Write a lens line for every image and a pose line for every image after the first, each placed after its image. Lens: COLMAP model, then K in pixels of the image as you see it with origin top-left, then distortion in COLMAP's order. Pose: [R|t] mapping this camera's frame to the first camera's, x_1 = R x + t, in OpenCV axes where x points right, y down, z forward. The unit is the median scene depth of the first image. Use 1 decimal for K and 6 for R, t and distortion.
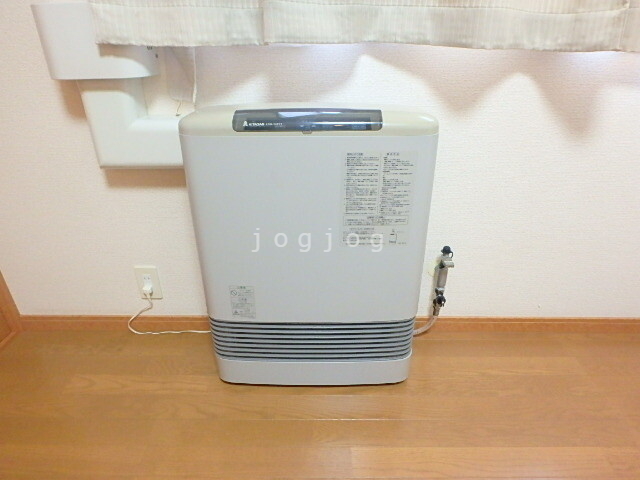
lens RADIAL K [[396.4, 0, 319.7], [0, 396.4, 240.3], [0, 0, 1]] dist [-0.026152, 0.000473]
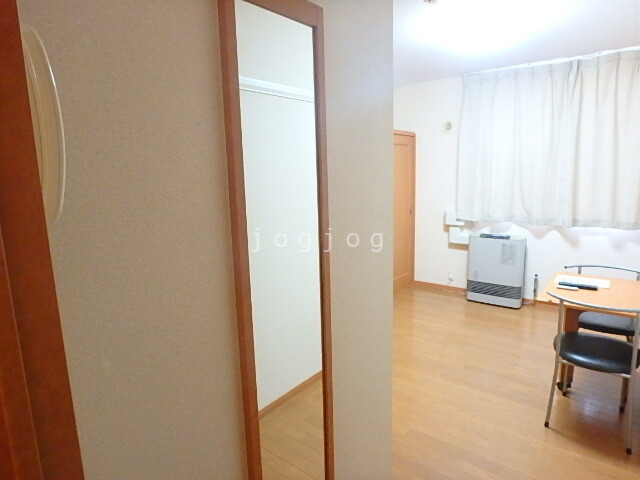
lens RADIAL K [[396.4, 0, 320.3], [0, 396.4, 237.6], [0, 0, 1]] dist [-0.026152, 0.000473]
pose [[0.782187, 0.088889, -0.616671, 1.172449], [-0.264185, 0.943705, -0.199065, 1.144014], [0.564261, 0.318621, 0.761637, -3.593777]]
